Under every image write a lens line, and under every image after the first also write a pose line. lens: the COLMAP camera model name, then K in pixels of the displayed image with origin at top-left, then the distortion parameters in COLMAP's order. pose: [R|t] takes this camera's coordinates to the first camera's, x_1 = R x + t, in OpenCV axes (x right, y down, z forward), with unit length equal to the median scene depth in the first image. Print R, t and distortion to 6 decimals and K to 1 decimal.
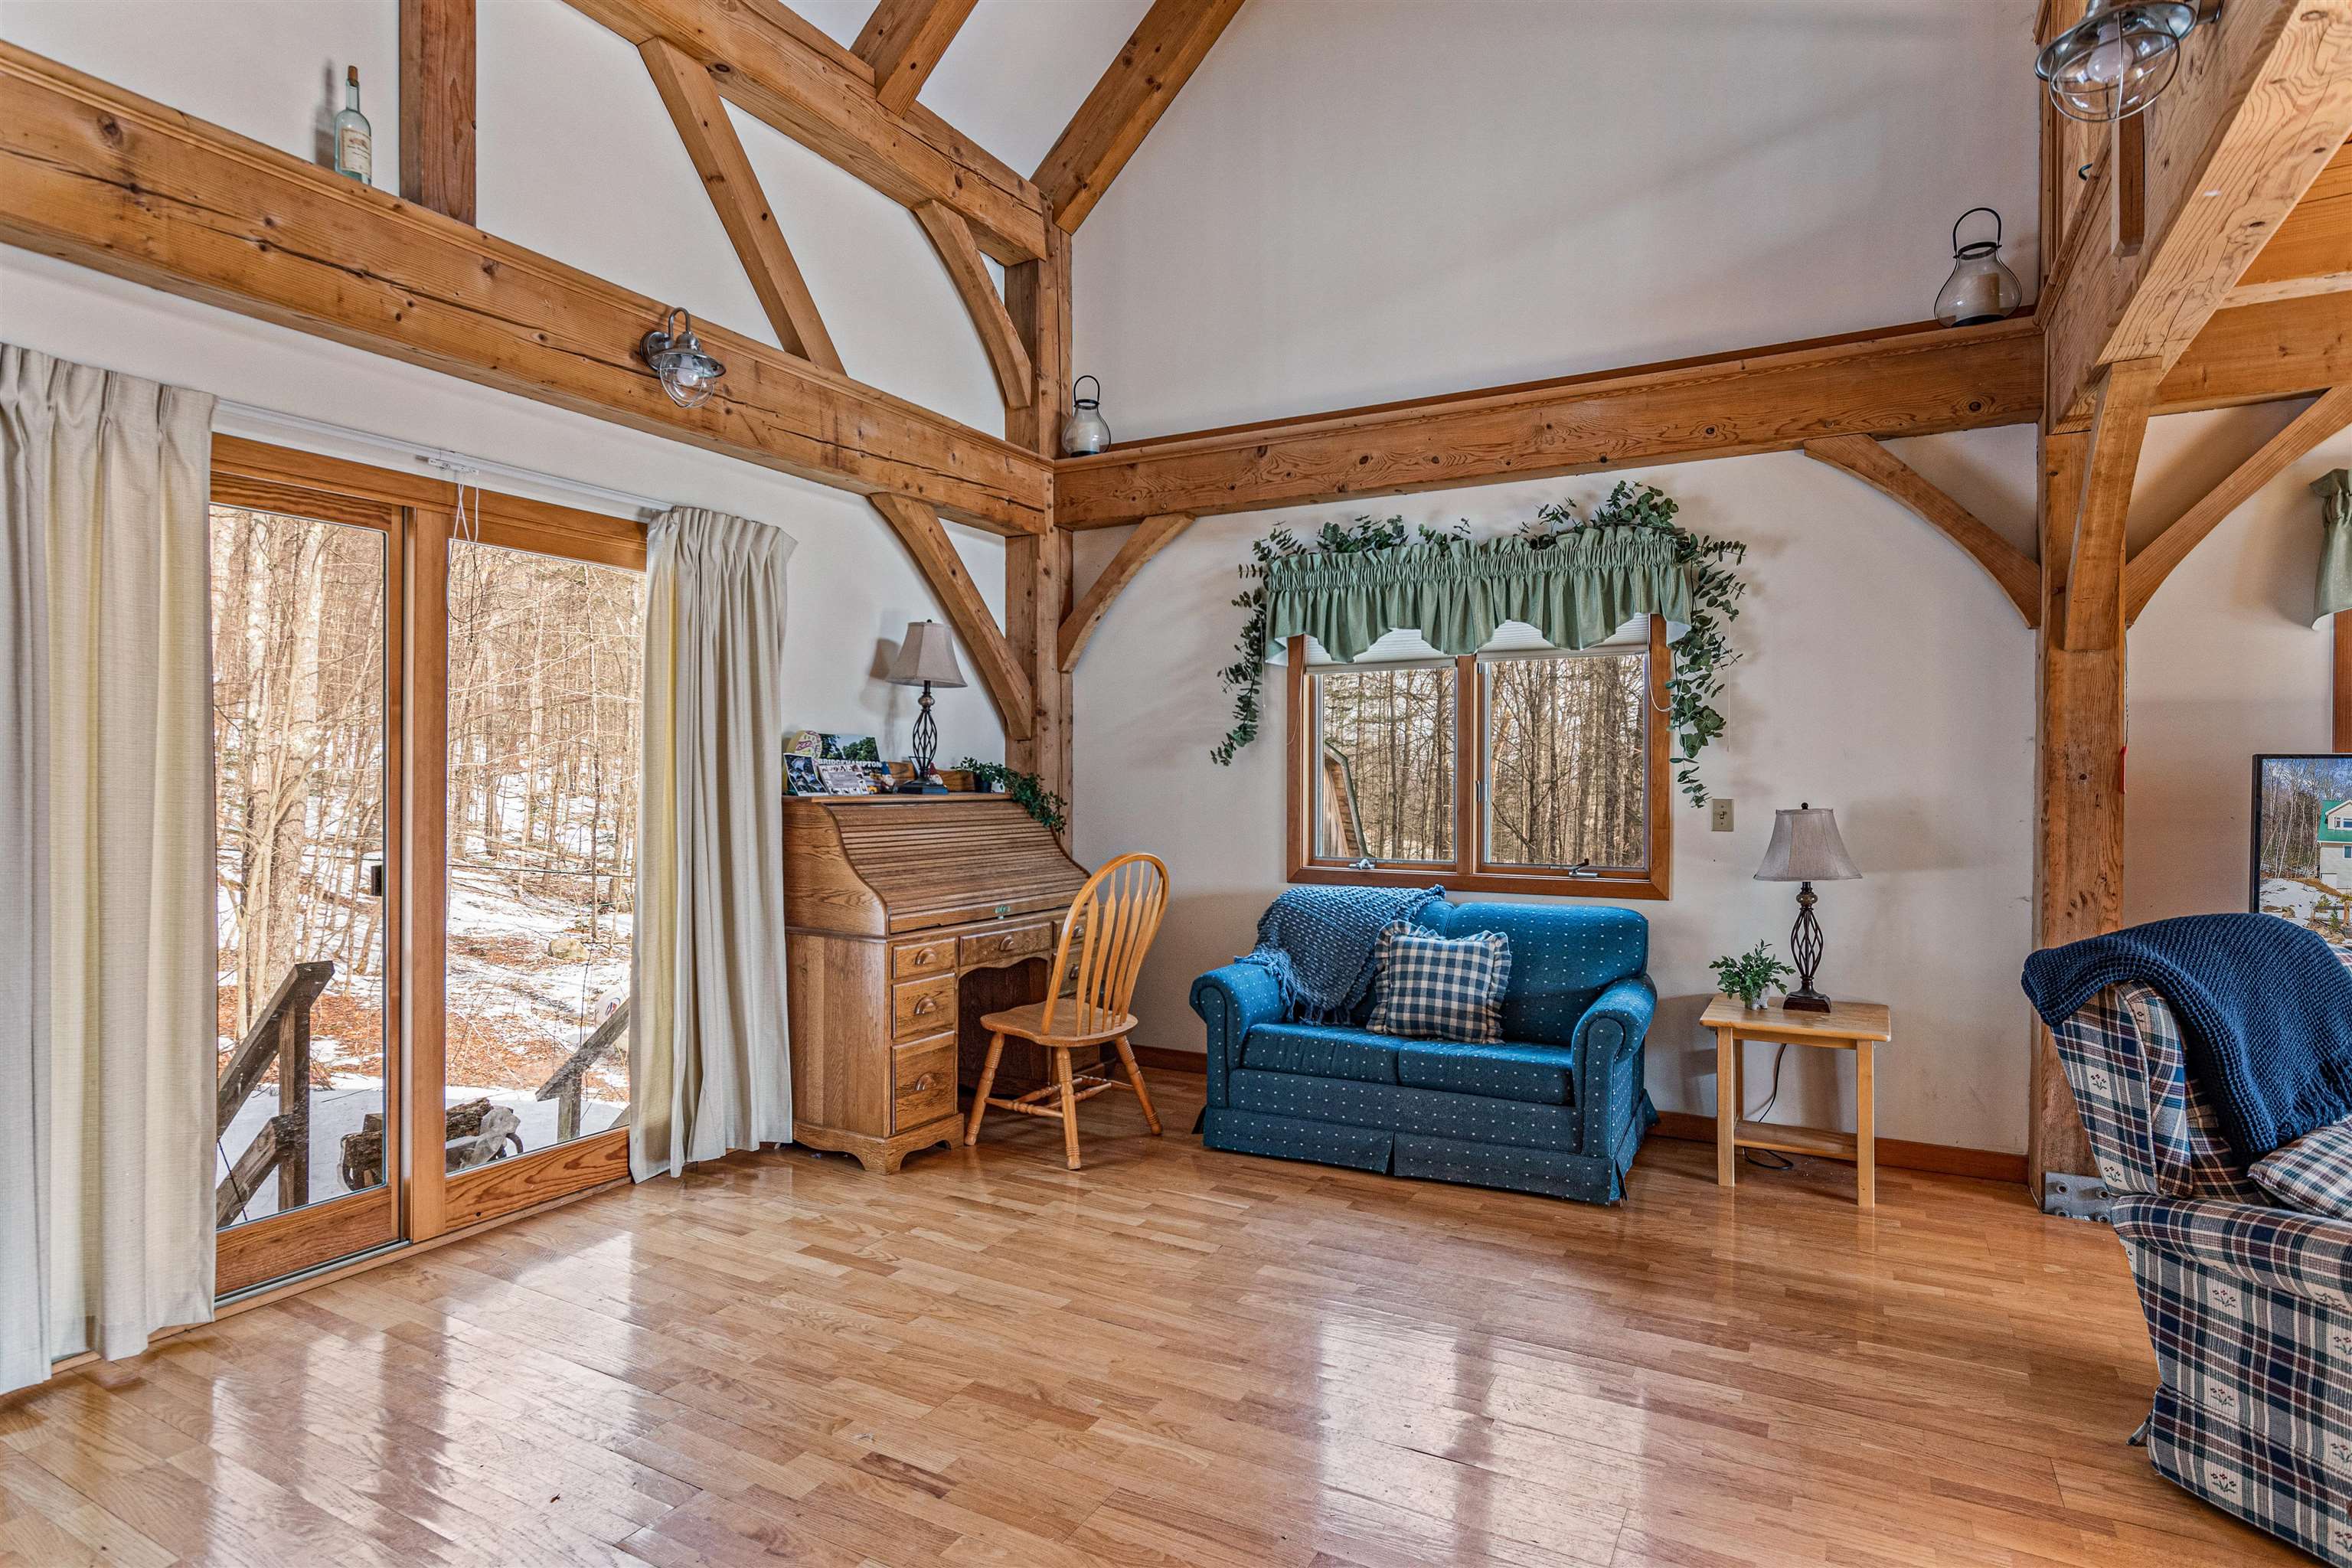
lens RADIAL K [[1230.1, 0, 1177.2], [0, 1230.1, 785.1], [0, 0, 1]] dist [-0.000509, 0.000596]
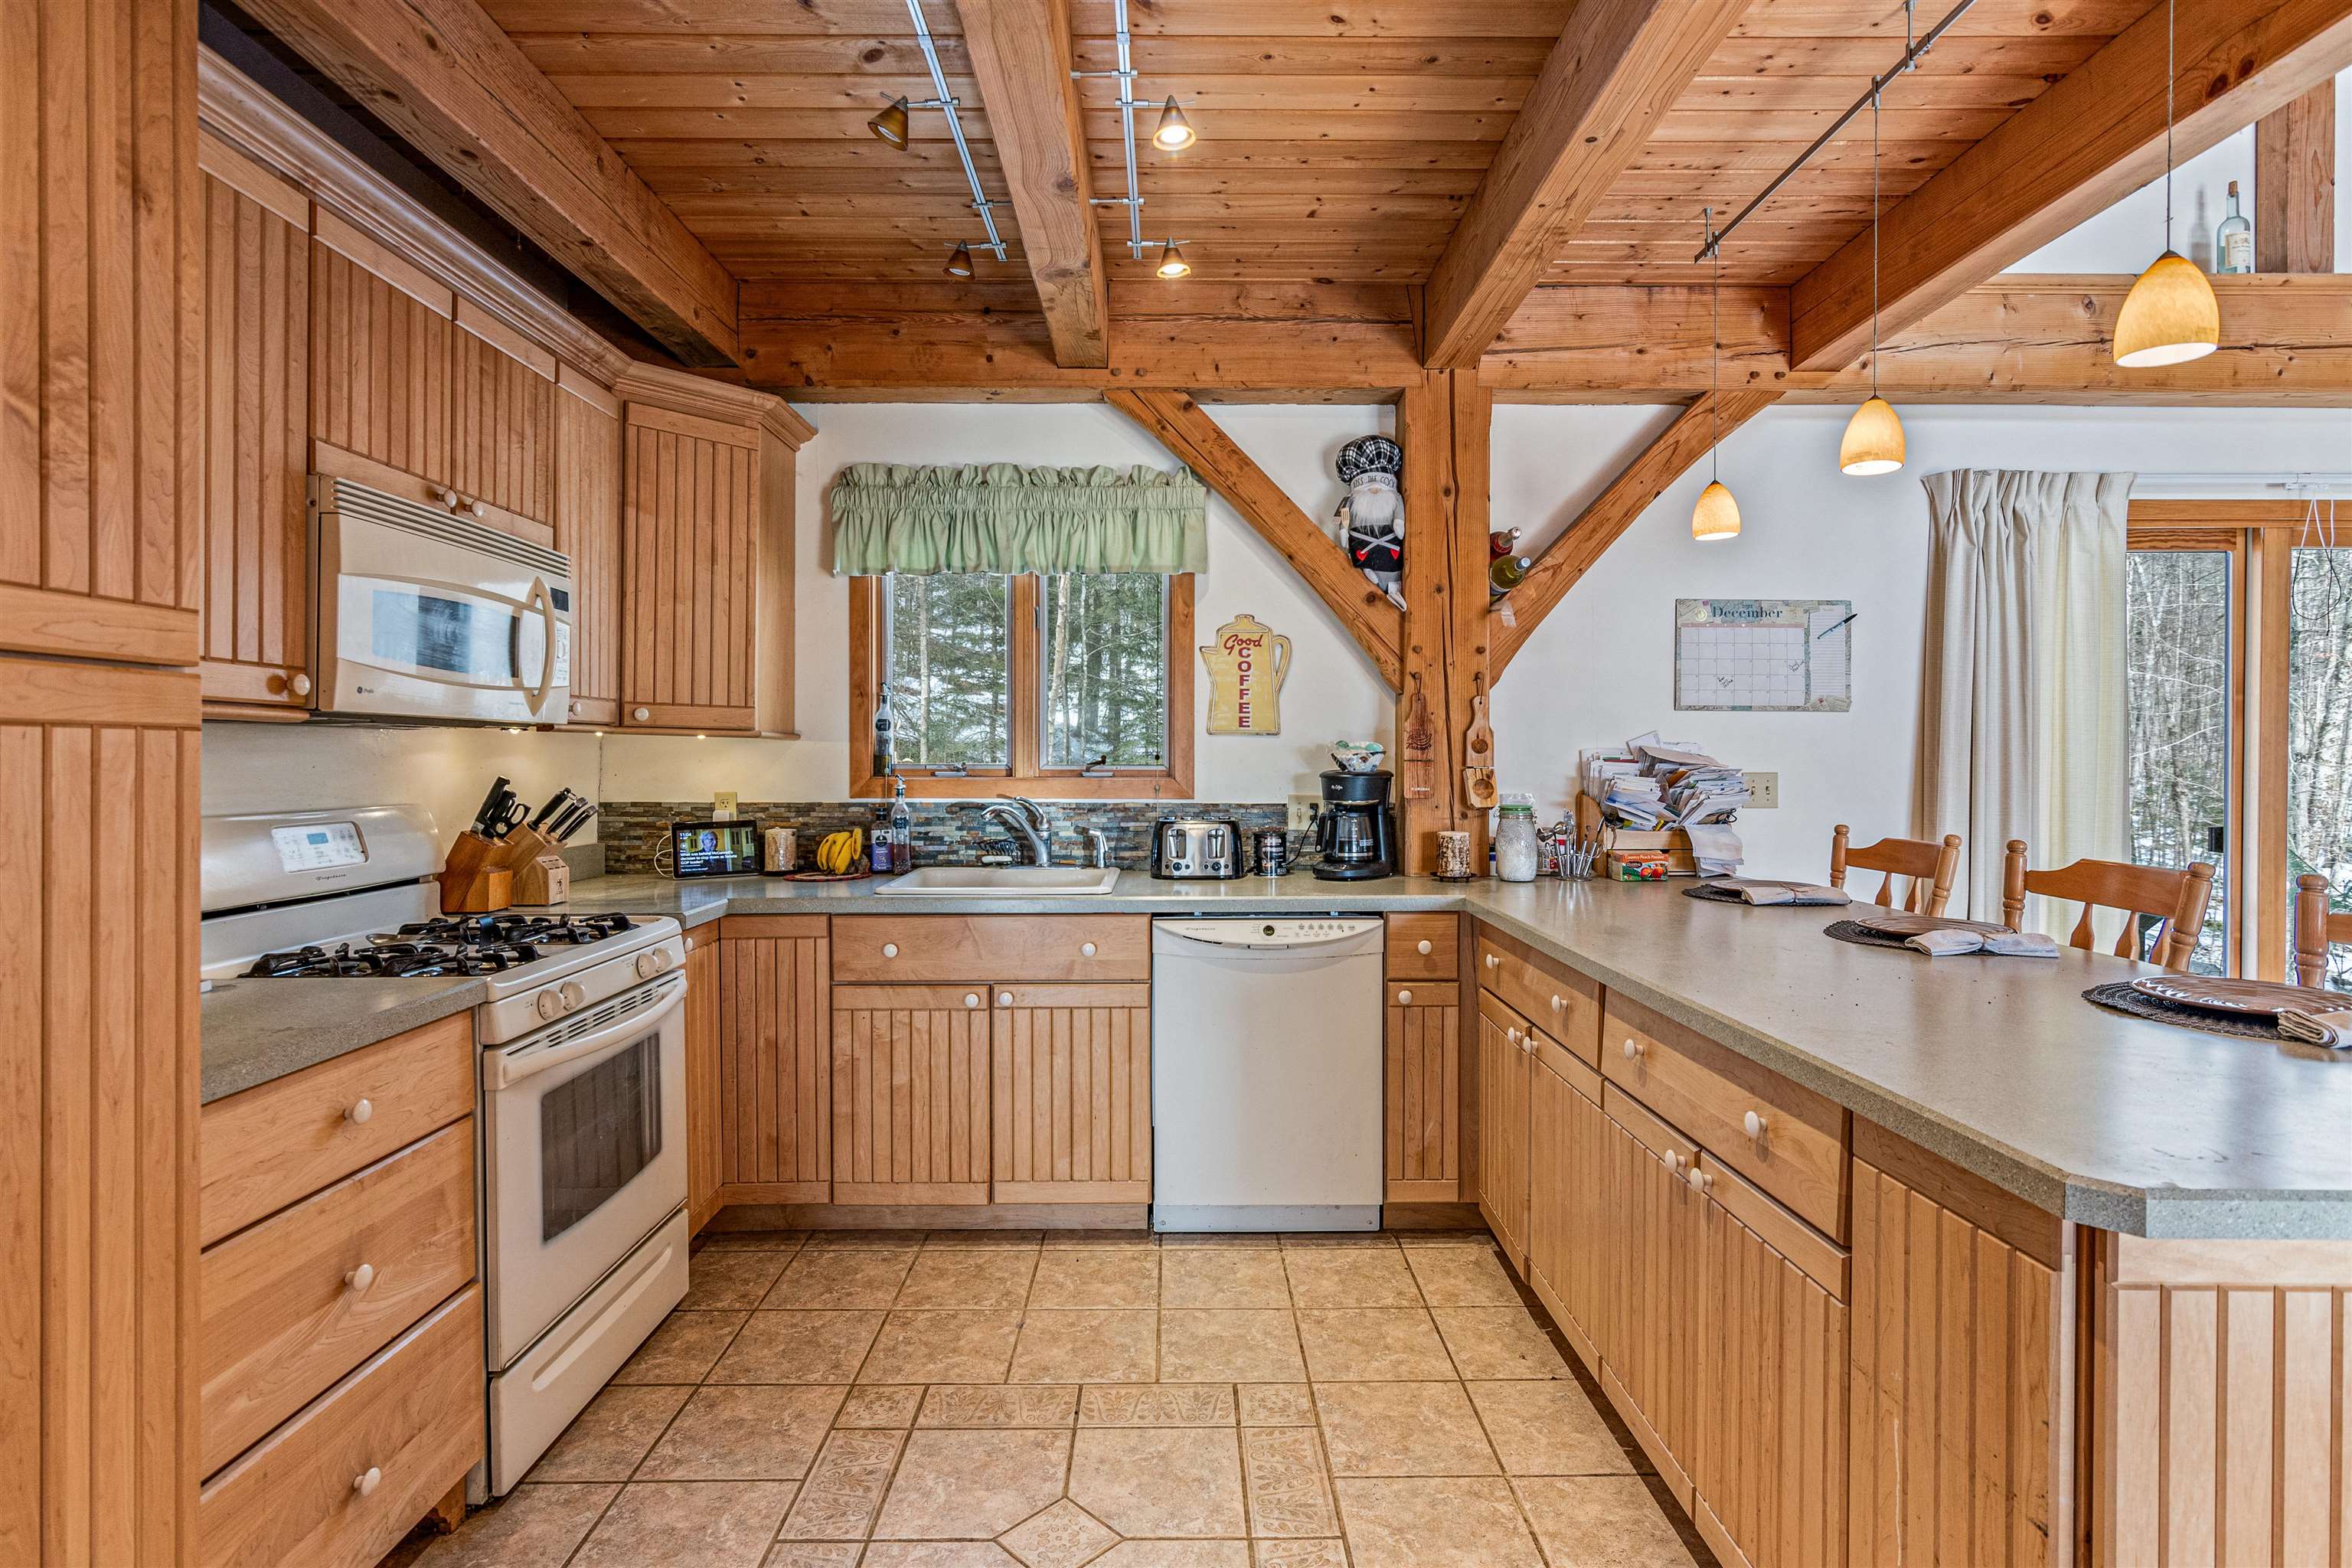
lens RADIAL K [[1143.6, 0, 1179.7], [0, 1143.6, 760.5], [0, 0, 1]] dist [-0.000638, 0.001111]
pose [[0.488845, 0.001175, -0.872370, -0.126552], [-0.004642, 0.999988, -0.001255, 0.004091], [0.872358, 0.004663, 0.488845, -0.339439]]
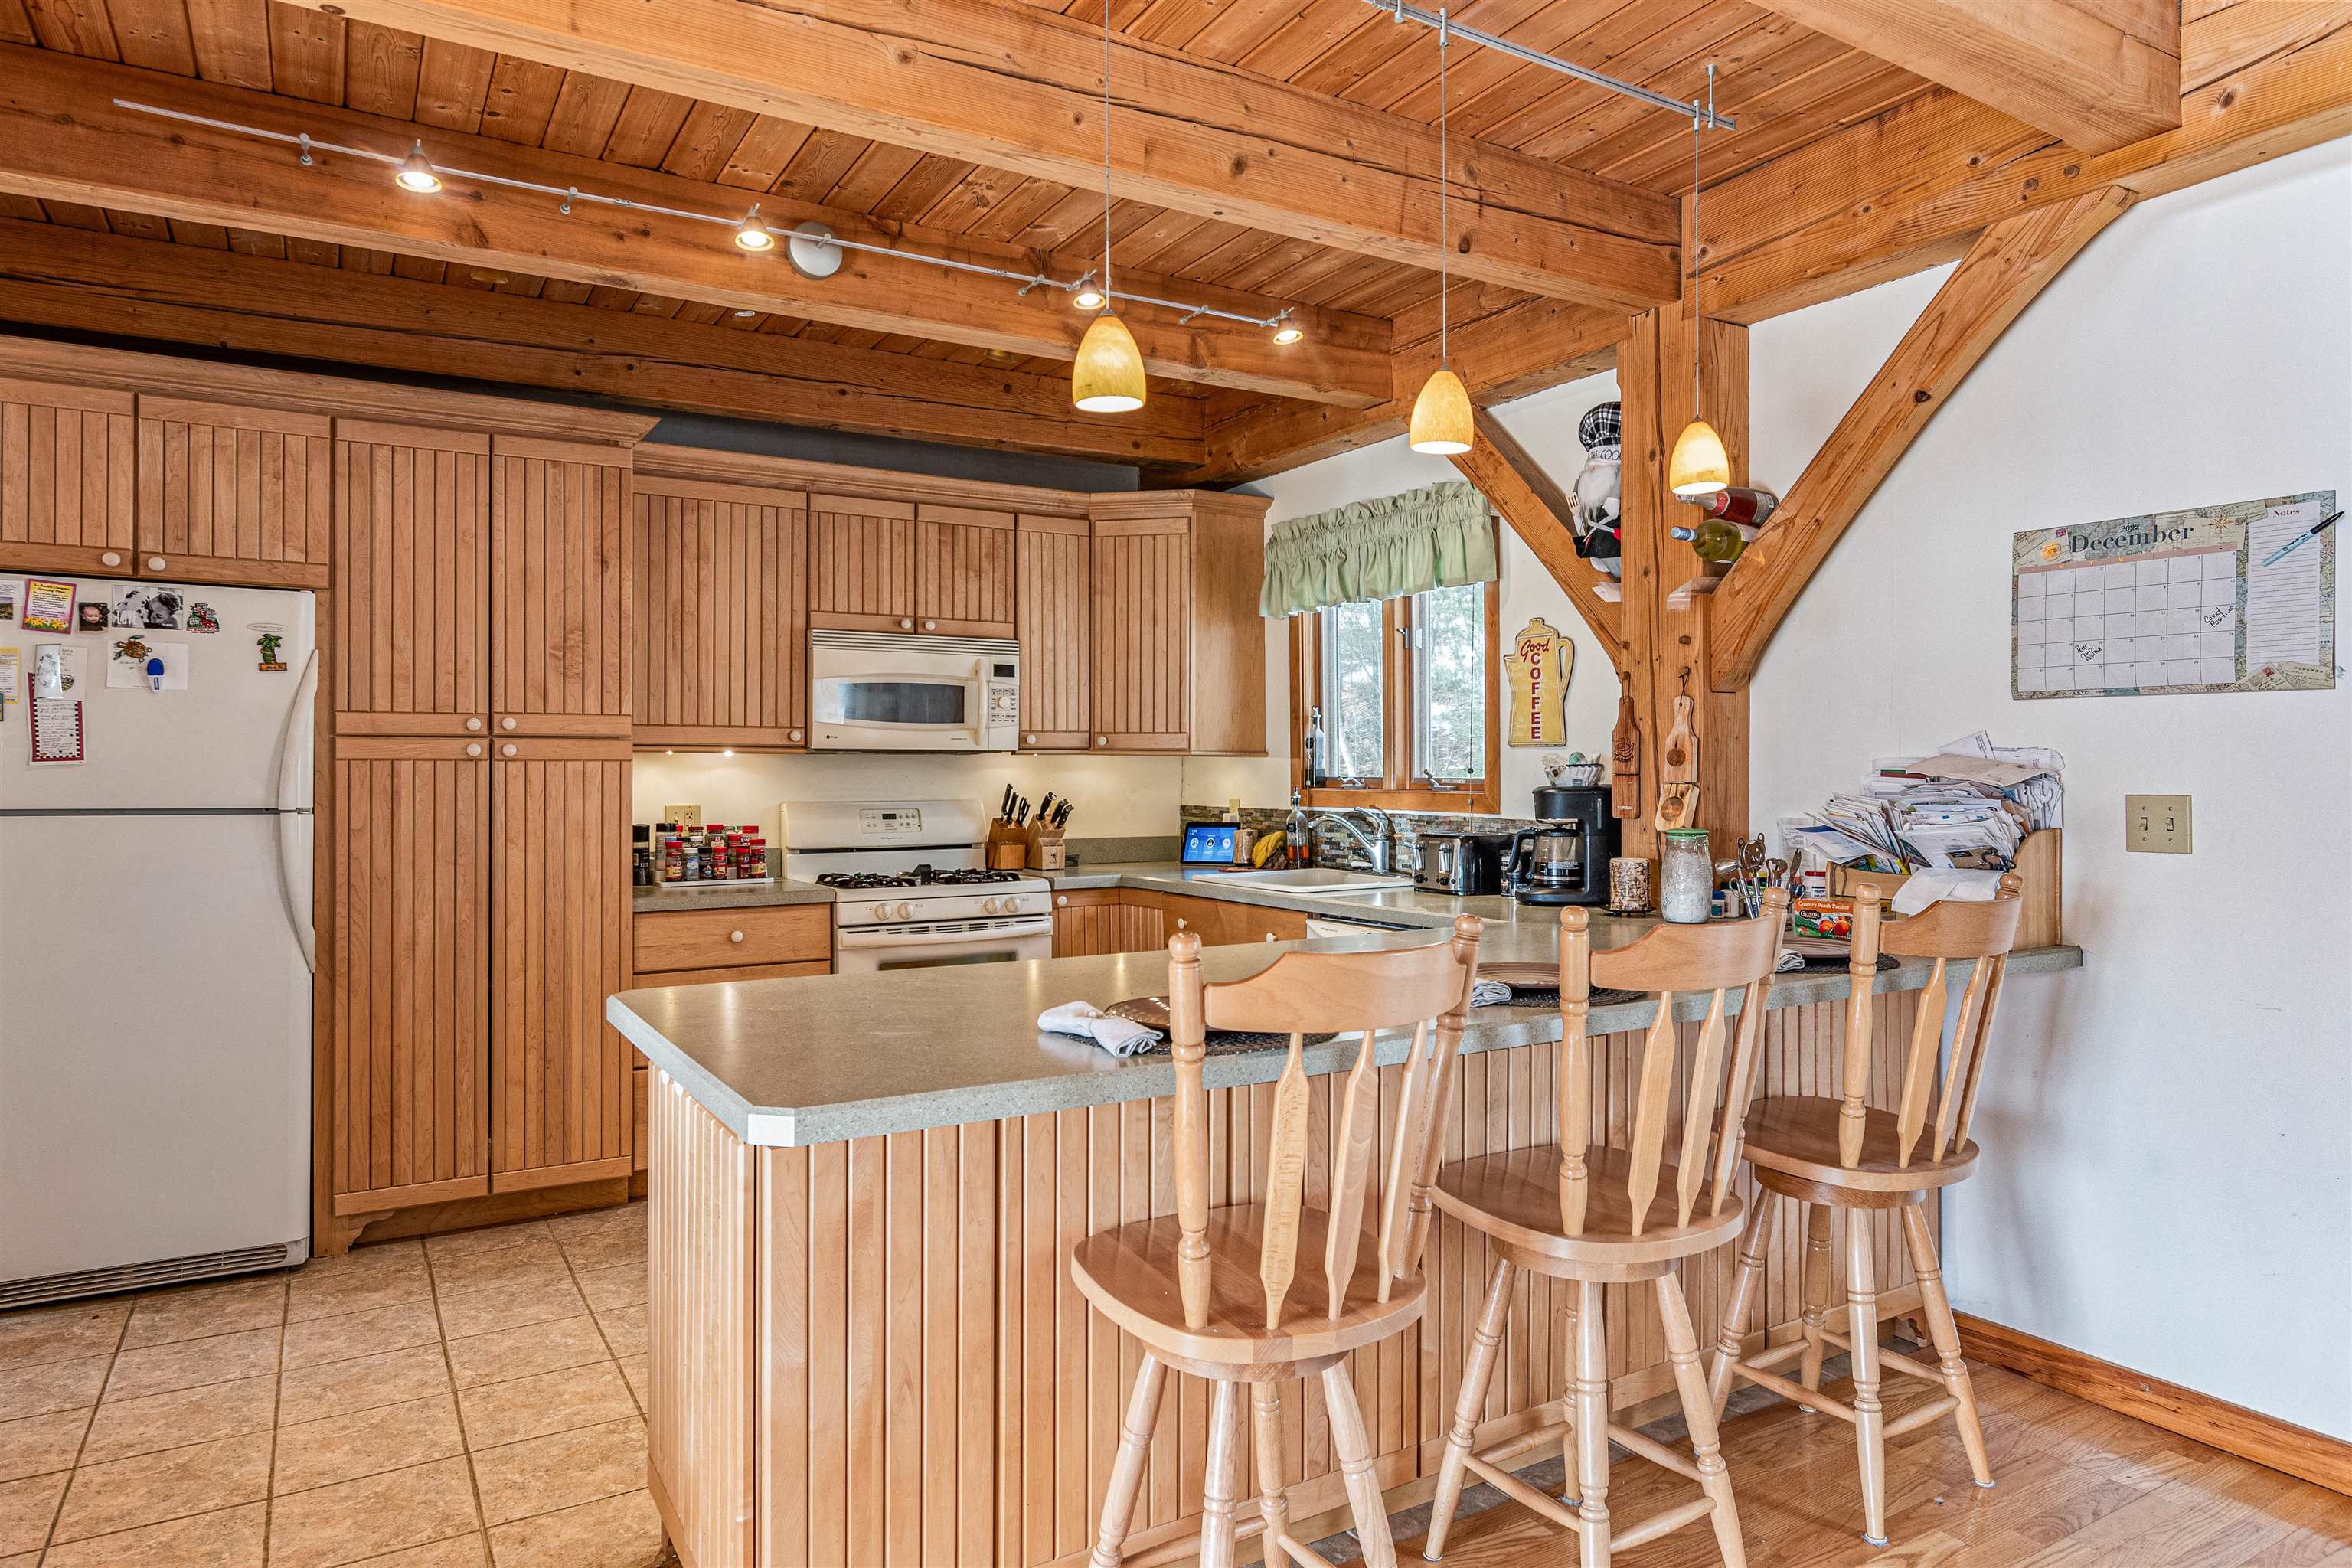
lens RADIAL K [[1418.0, 0, 1176.6], [0, 1418.0, 768.7], [0, 0, 1]] dist [0.004136, 0.001317]
pose [[-0.503049, -0.002253, -0.864255, 0.122864], [-0.004426, 0.999990, -0.000030, 0.000223], [0.864247, 0.003810, -0.503054, 0.373002]]
